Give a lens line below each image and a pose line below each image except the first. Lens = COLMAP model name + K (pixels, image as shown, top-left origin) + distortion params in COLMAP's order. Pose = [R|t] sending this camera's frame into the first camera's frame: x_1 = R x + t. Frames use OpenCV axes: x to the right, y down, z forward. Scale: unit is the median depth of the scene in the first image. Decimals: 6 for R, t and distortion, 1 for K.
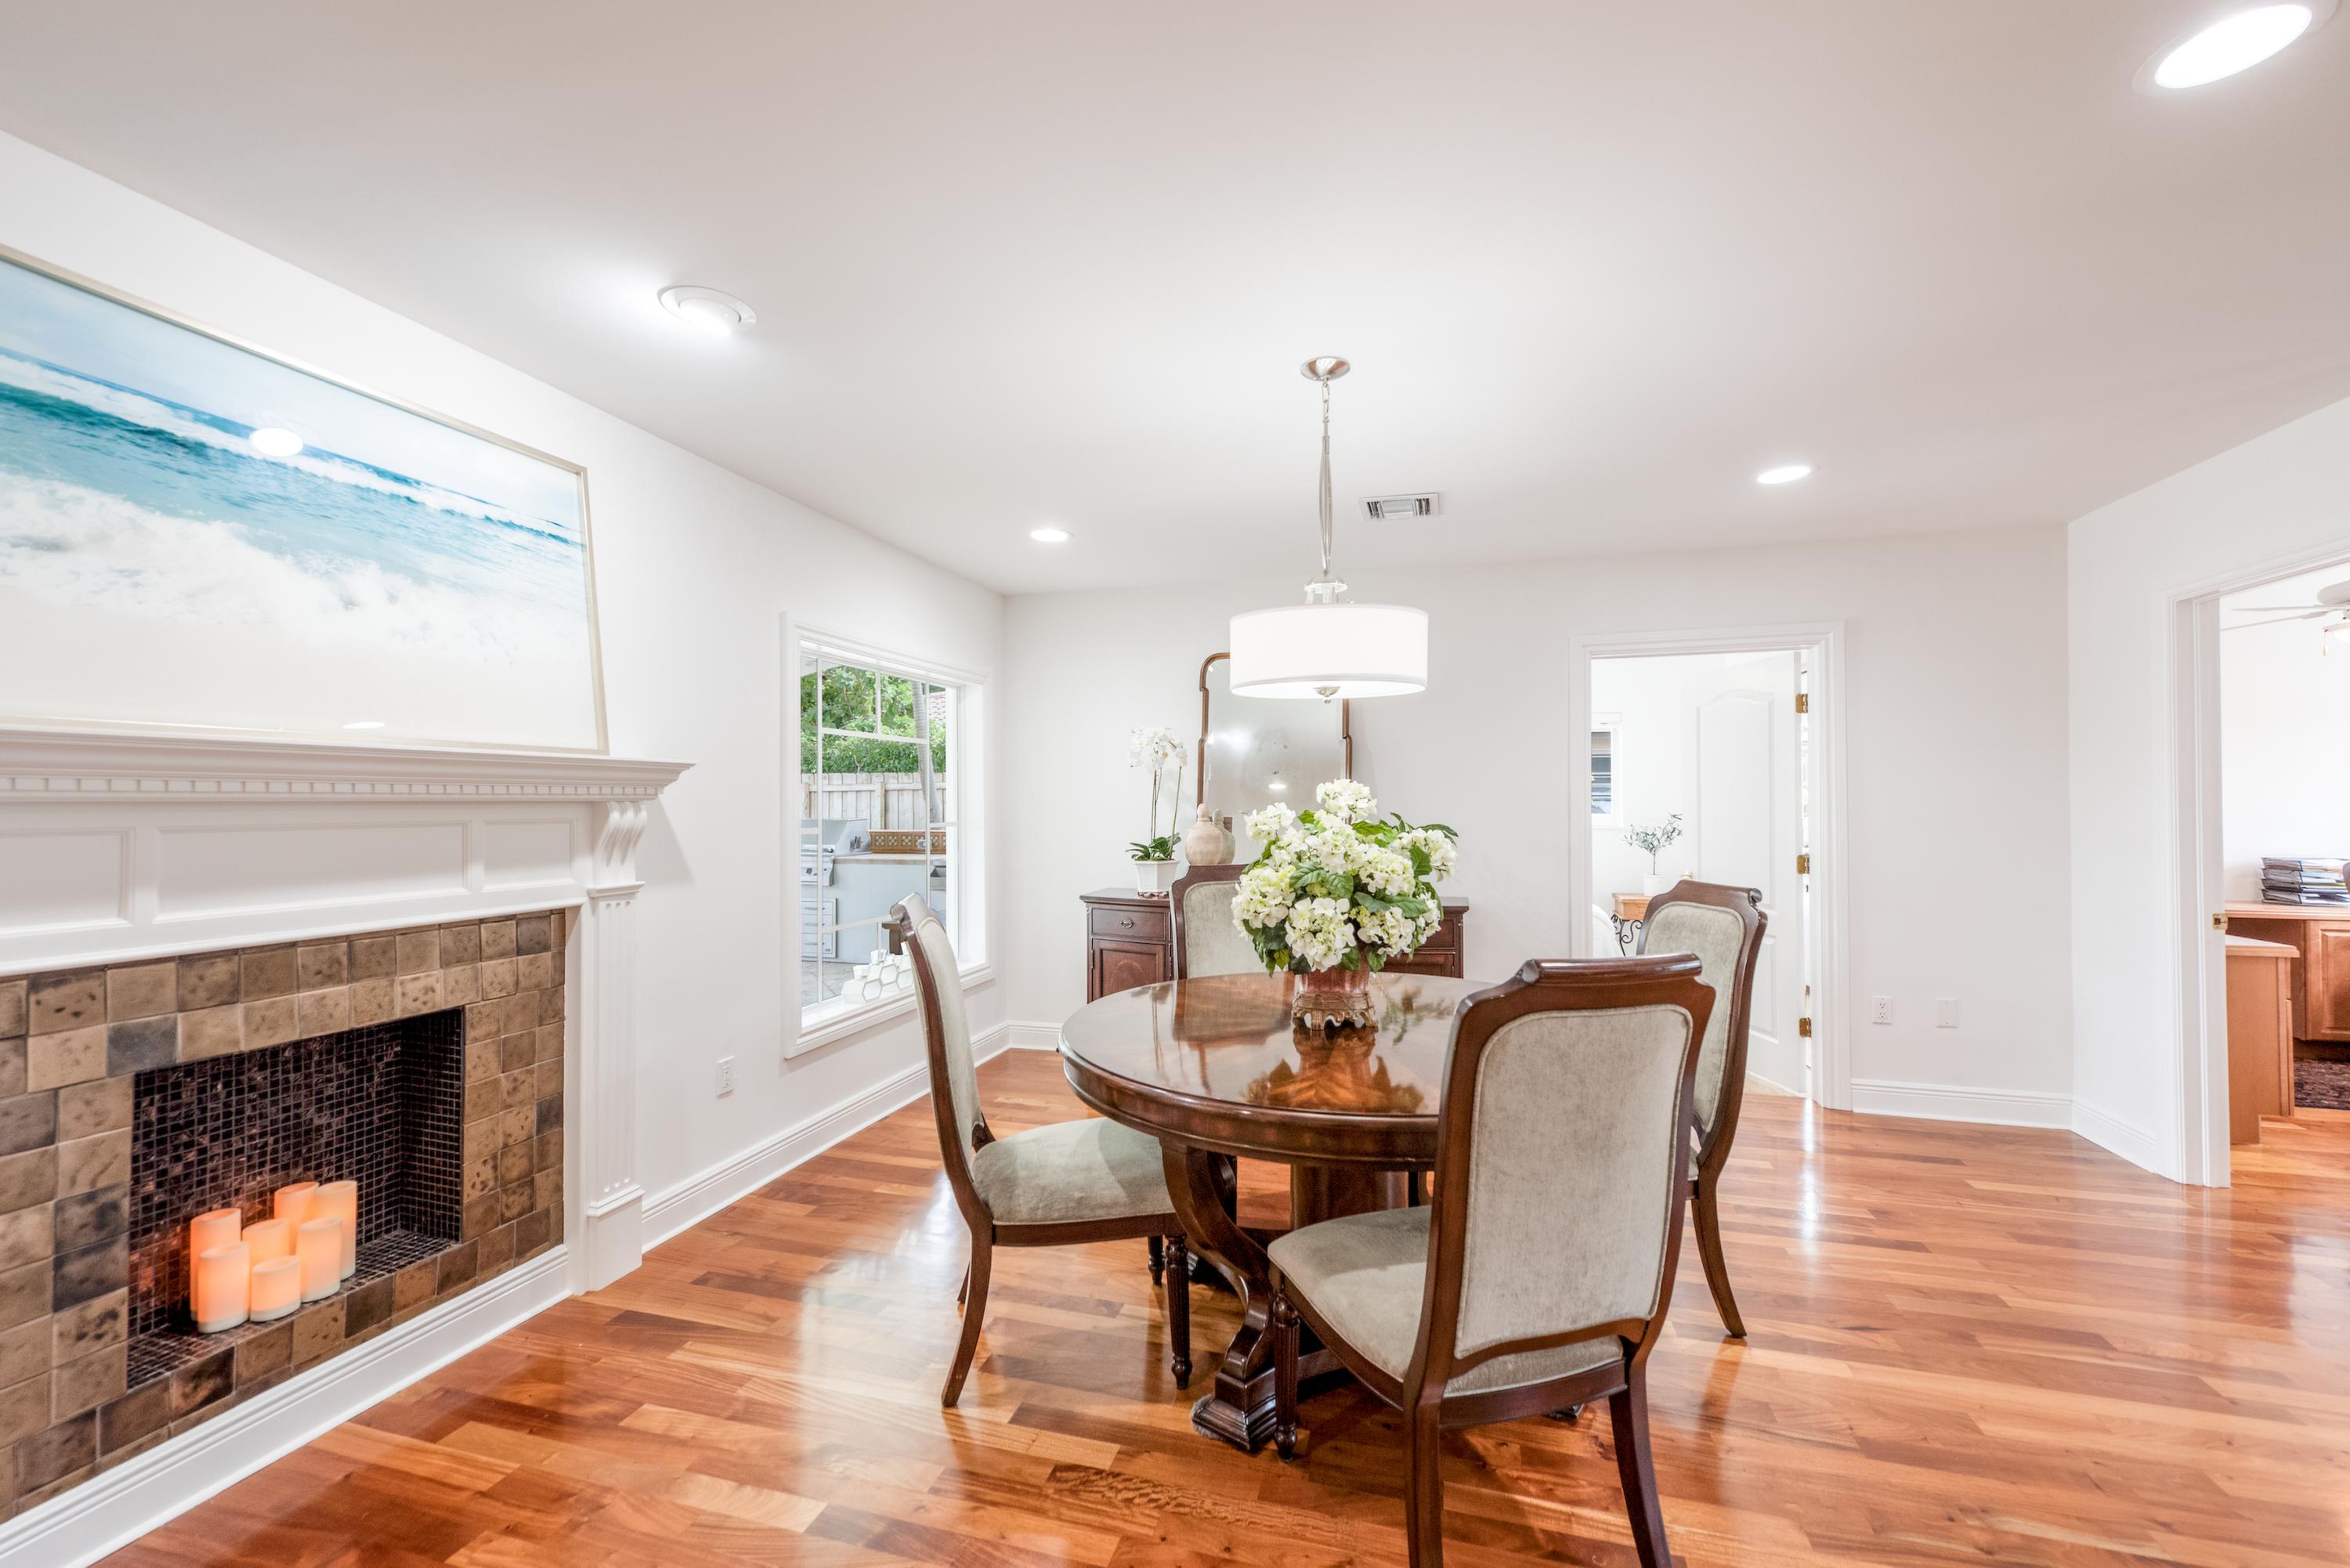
lens RADIAL K [[938.2, 0, 1181.4], [0, 938.2, 793.7], [0, 0, 1]] dist [0.009402, -0.003300]
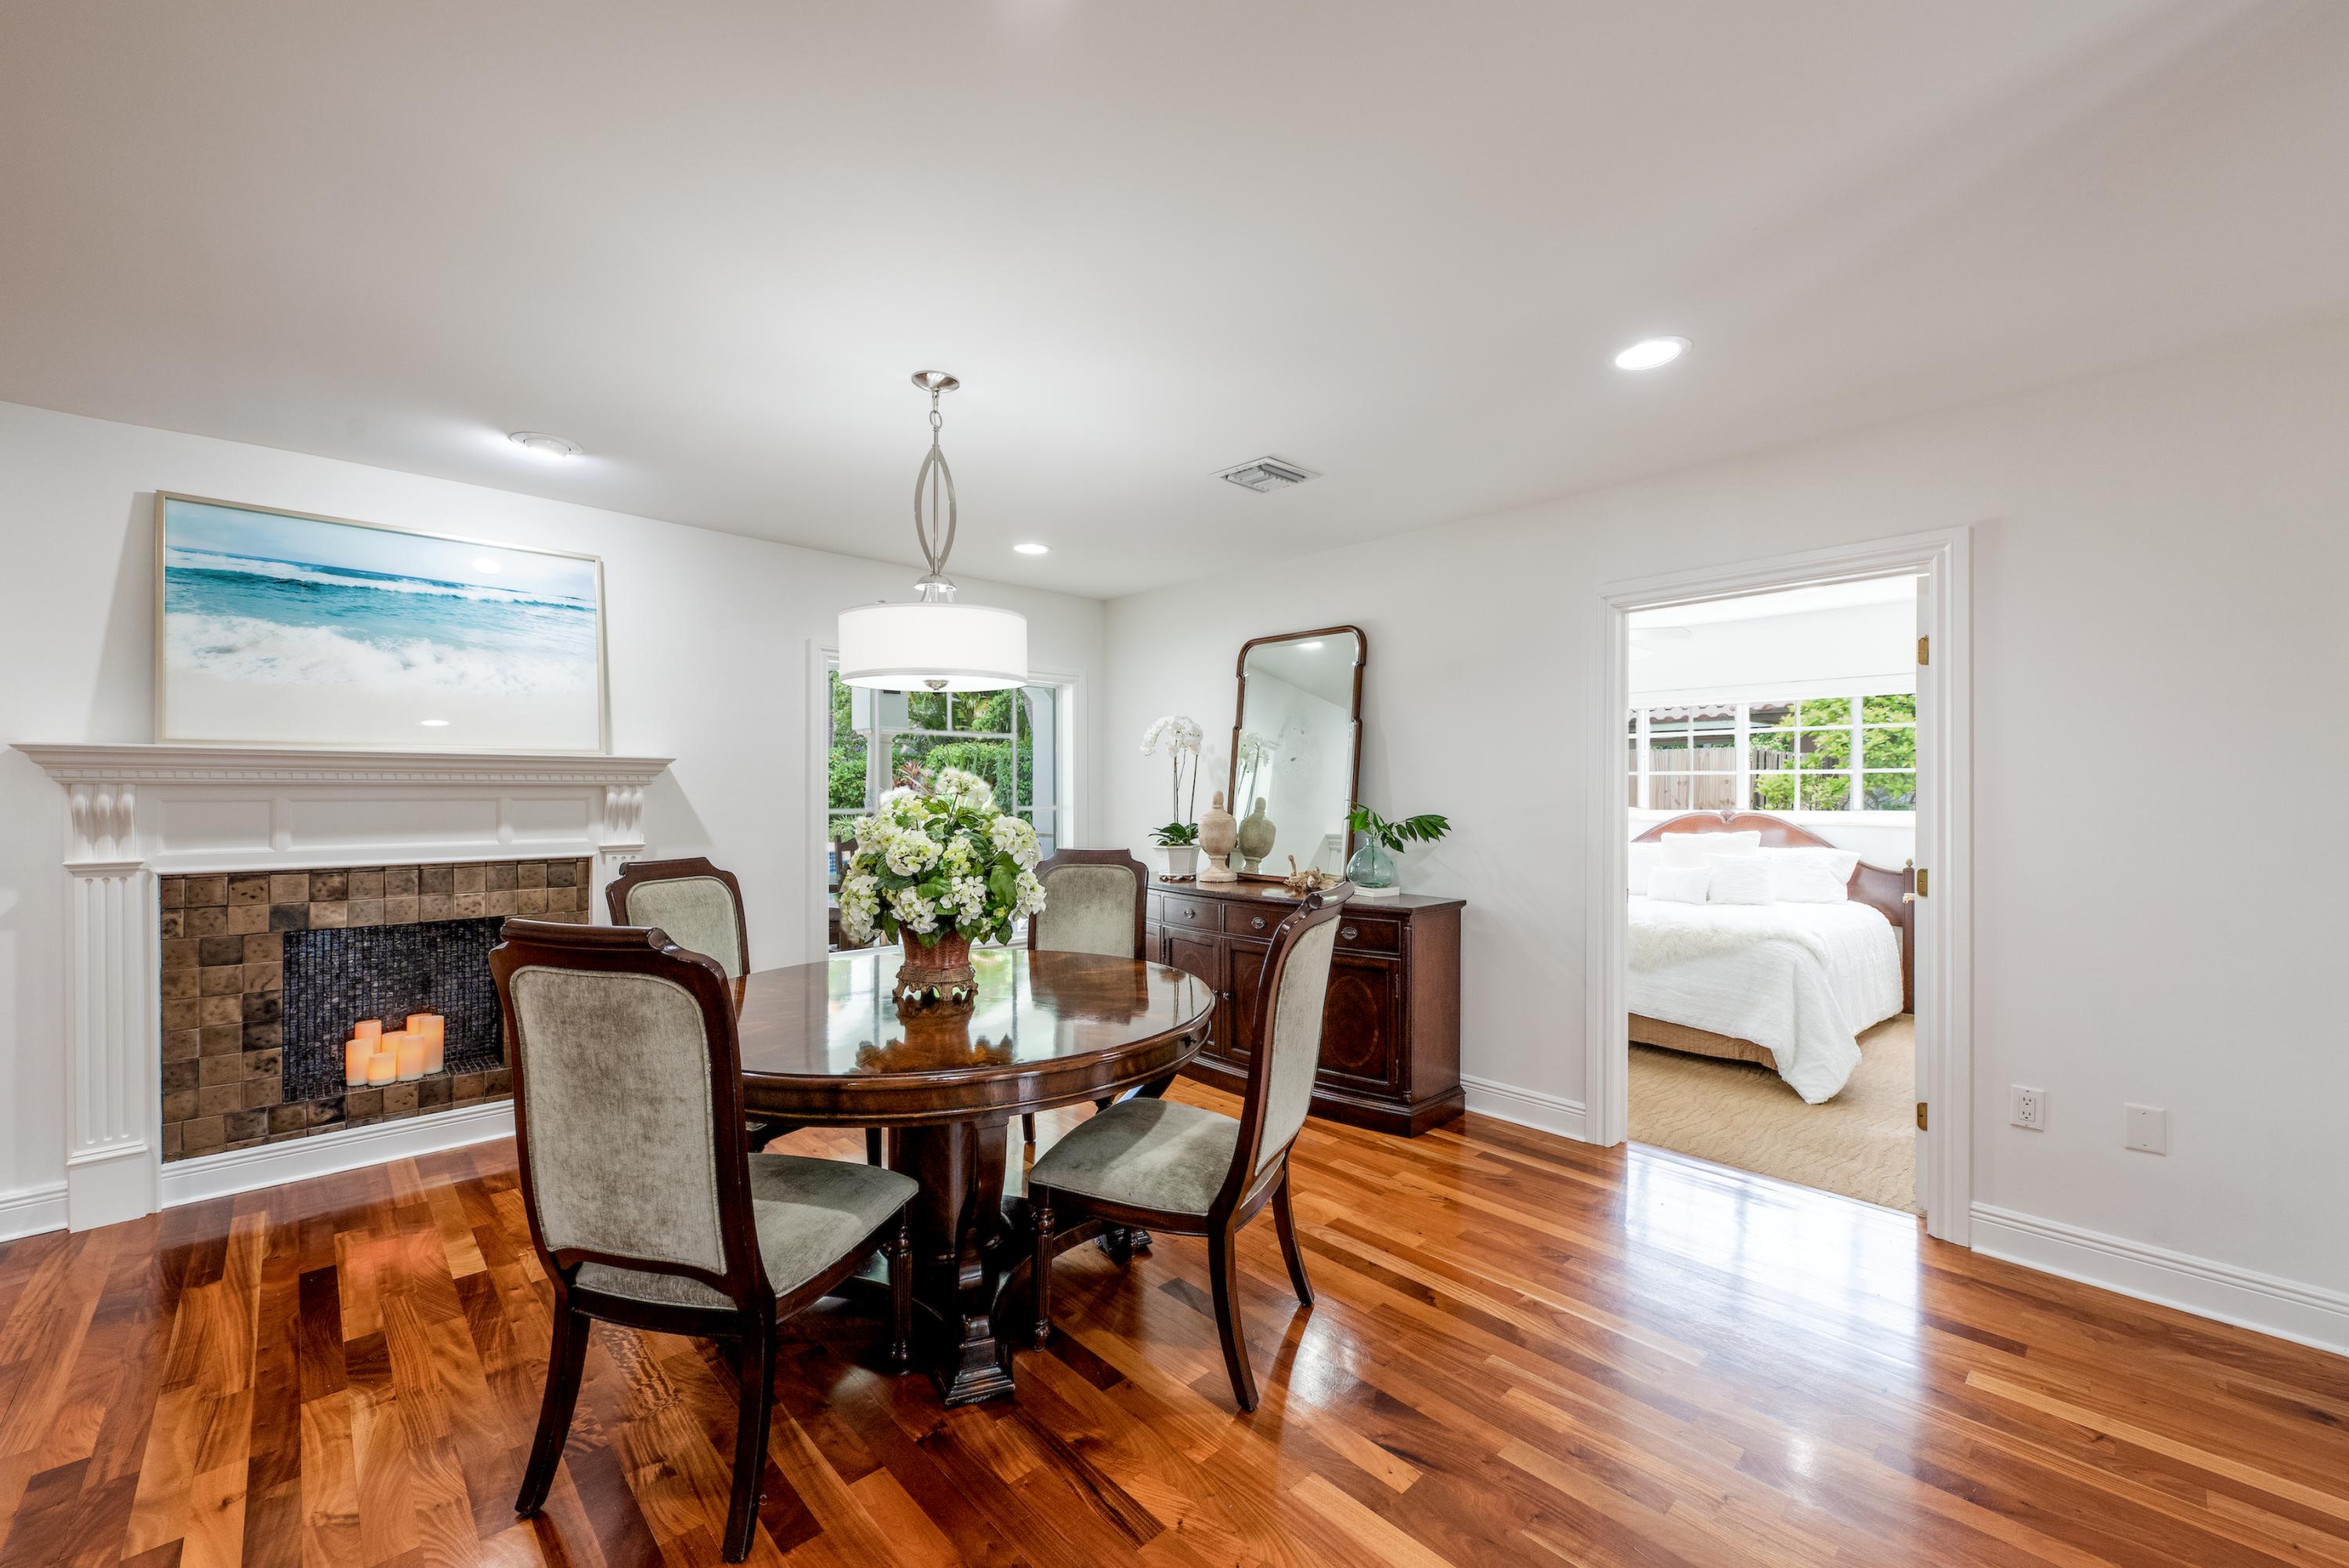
lens RADIAL K [[937.8, 0, 1199.3], [0, 937.8, 791.4], [0, 0, 1]] dist [0.009402, -0.003300]
pose [[0.863622, 0.006344, -0.504101, 1.131726], [-0.001224, 0.999944, 0.010487, 0.000493], [0.504139, -0.008440, 0.863581, 0.262552]]
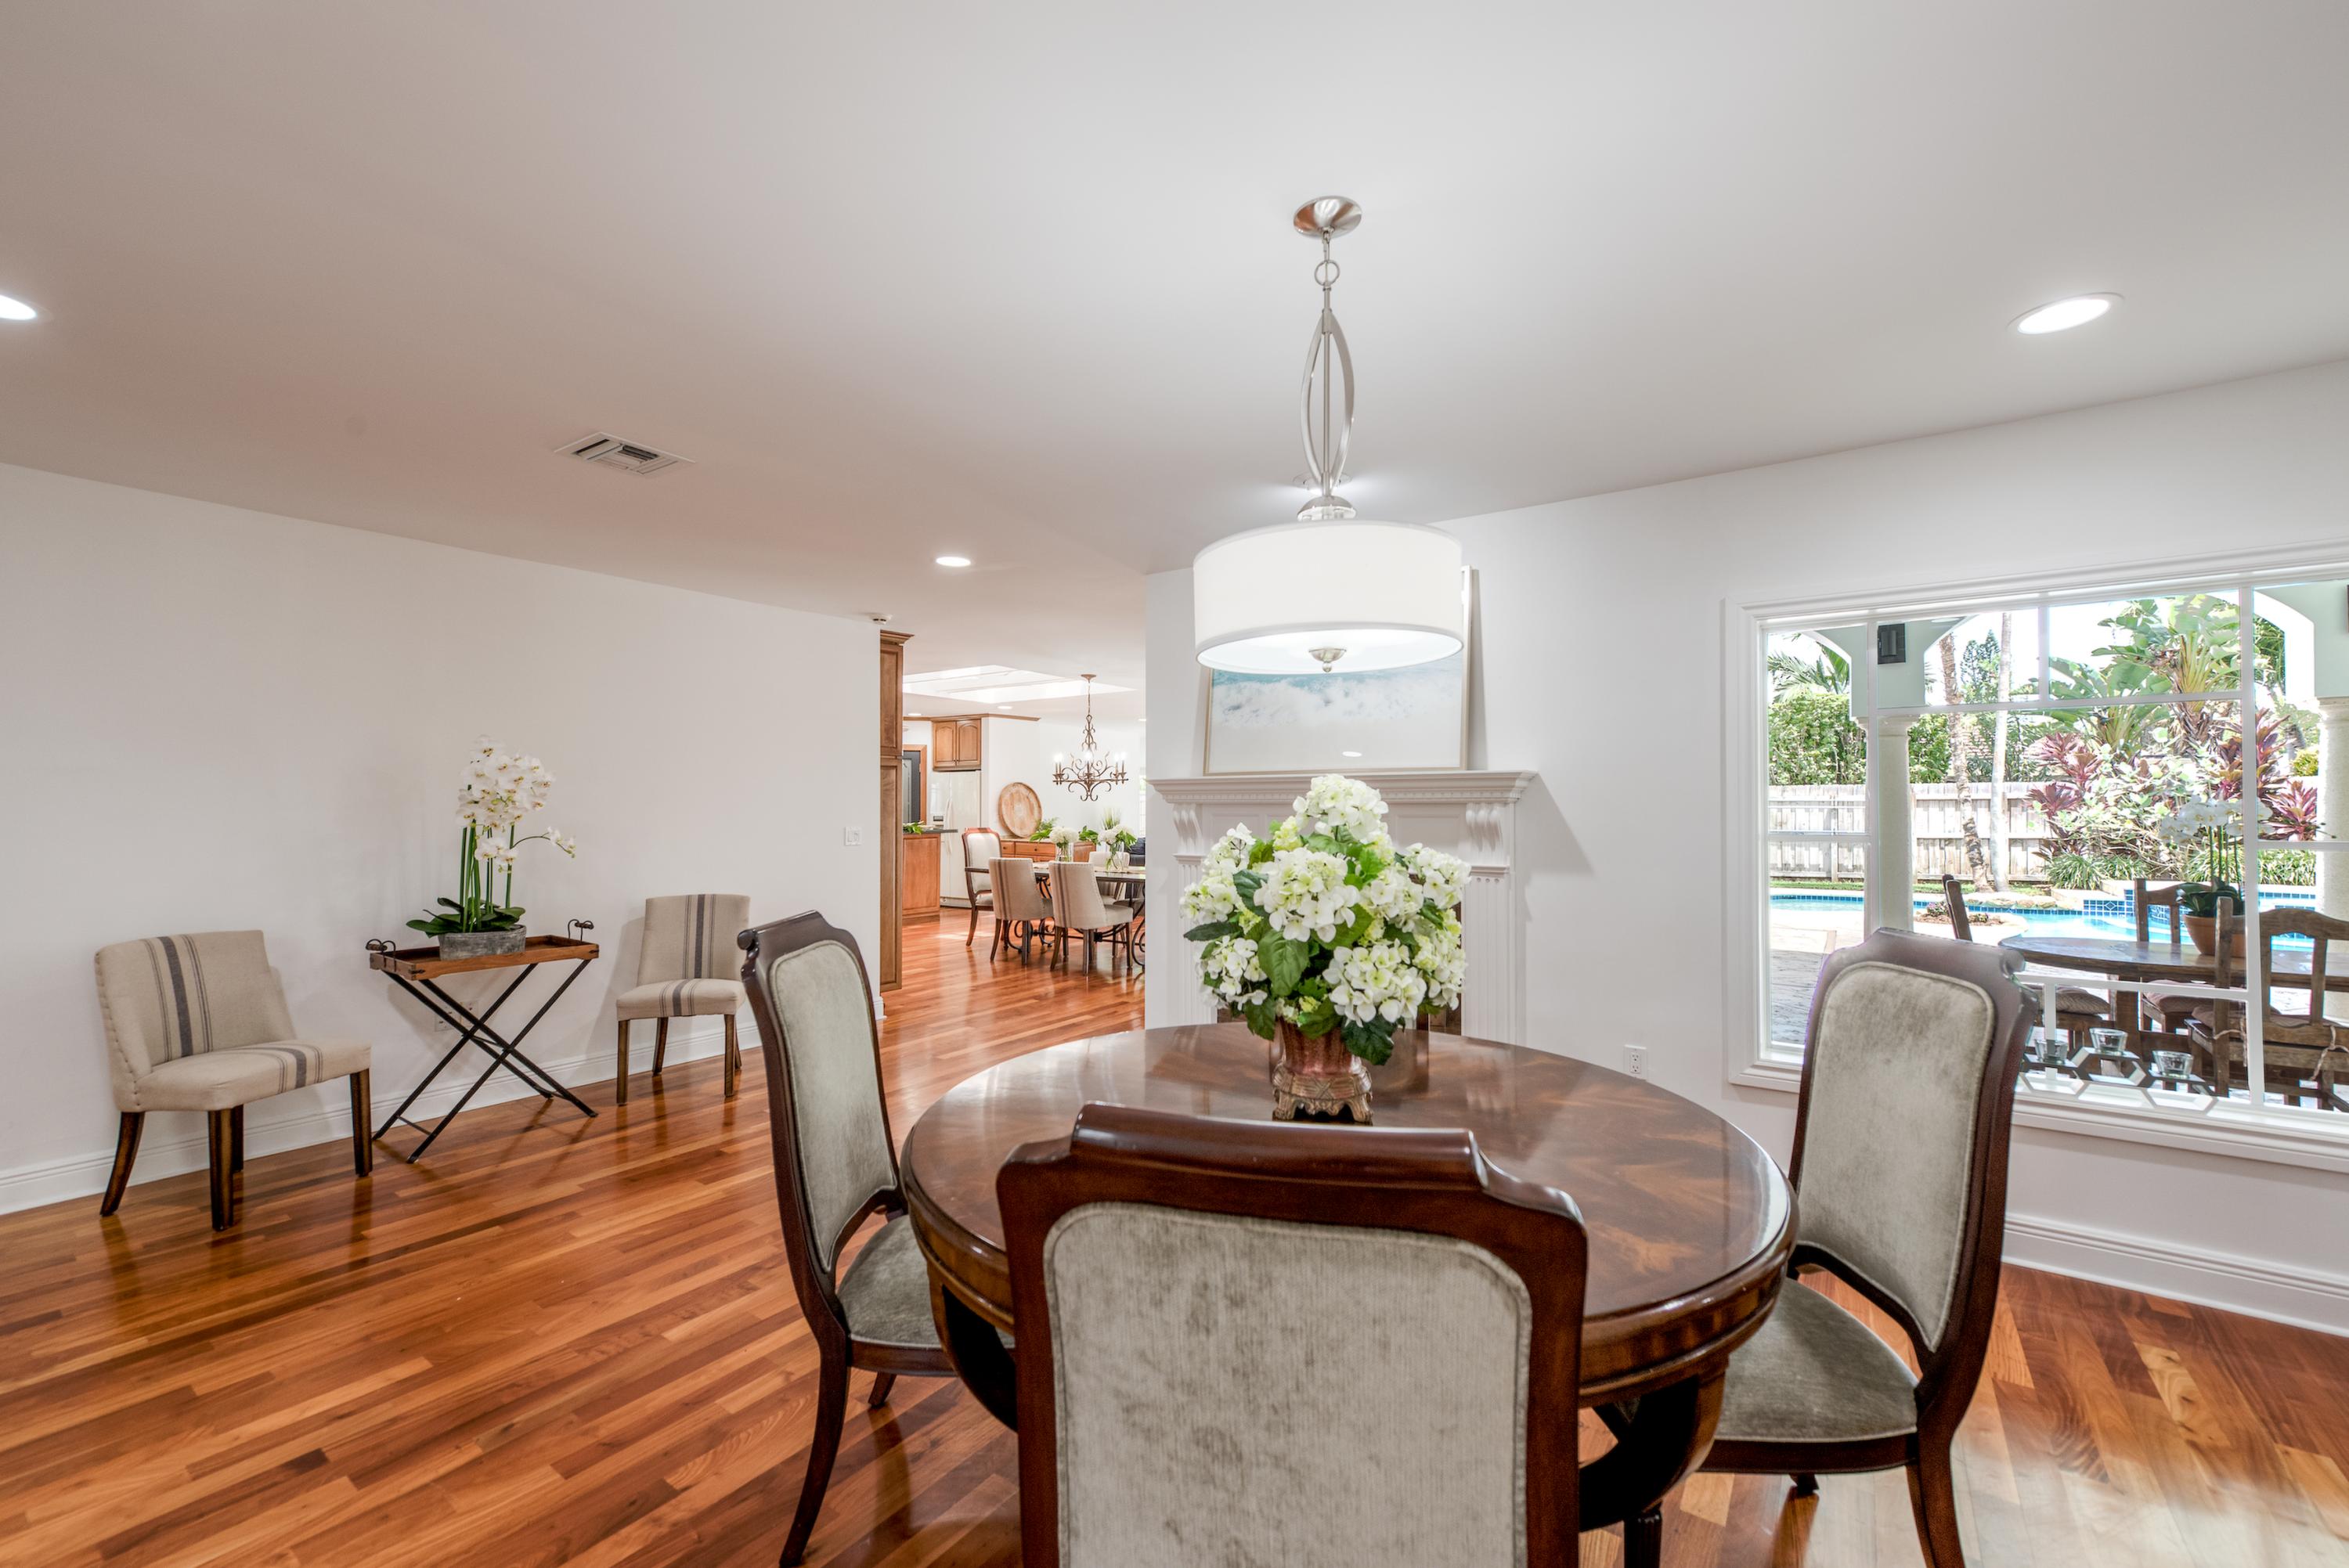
lens RADIAL K [[937.8, 0, 1166.3], [0, 937.8, 796.0], [0, 0, 1]] dist [0.009402, -0.003300]
pose [[-0.335633, -0.005654, -0.941976, 1.049618], [0.008670, 0.999921, -0.009091, 0.008150], [0.941953, -0.011218, -0.335558, 1.307847]]
